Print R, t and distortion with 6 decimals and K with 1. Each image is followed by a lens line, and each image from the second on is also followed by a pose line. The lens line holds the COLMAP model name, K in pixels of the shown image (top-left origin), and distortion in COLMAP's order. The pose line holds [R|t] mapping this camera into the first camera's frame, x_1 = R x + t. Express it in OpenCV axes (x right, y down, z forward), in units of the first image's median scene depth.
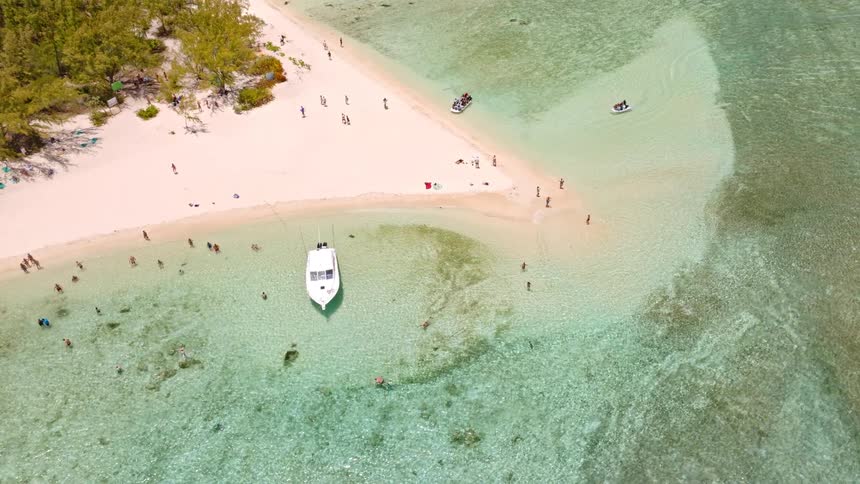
lens RADIAL K [[648.6, 0, 430.0], [0, 648.6, 242.0], [0, 0, 1]] dist [0.008013, 0.003010]
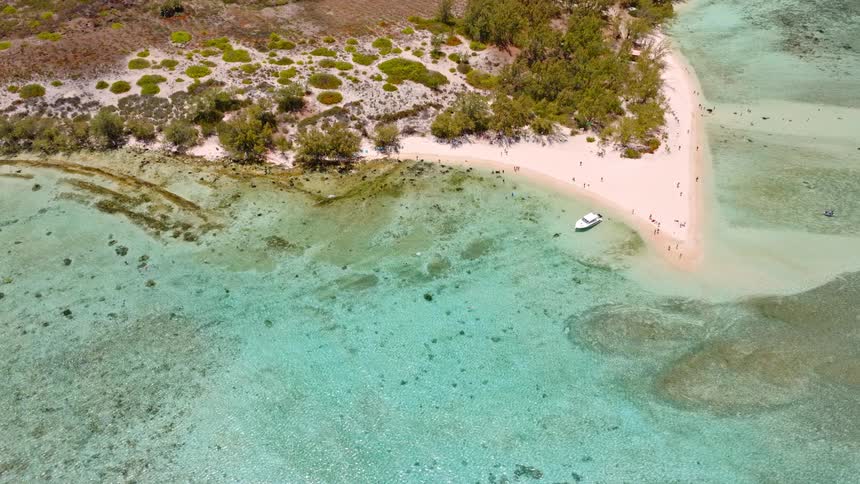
lens RADIAL K [[648.6, 0, 430.0], [0, 648.6, 242.0], [0, 0, 1]] dist [0.008013, 0.003010]
pose [[0.599422, 0.534191, -0.596098, 0.850632], [-0.522743, 0.825228, 0.213867, -0.092721], [0.606163, 0.183410, 0.773904, -1.153847]]
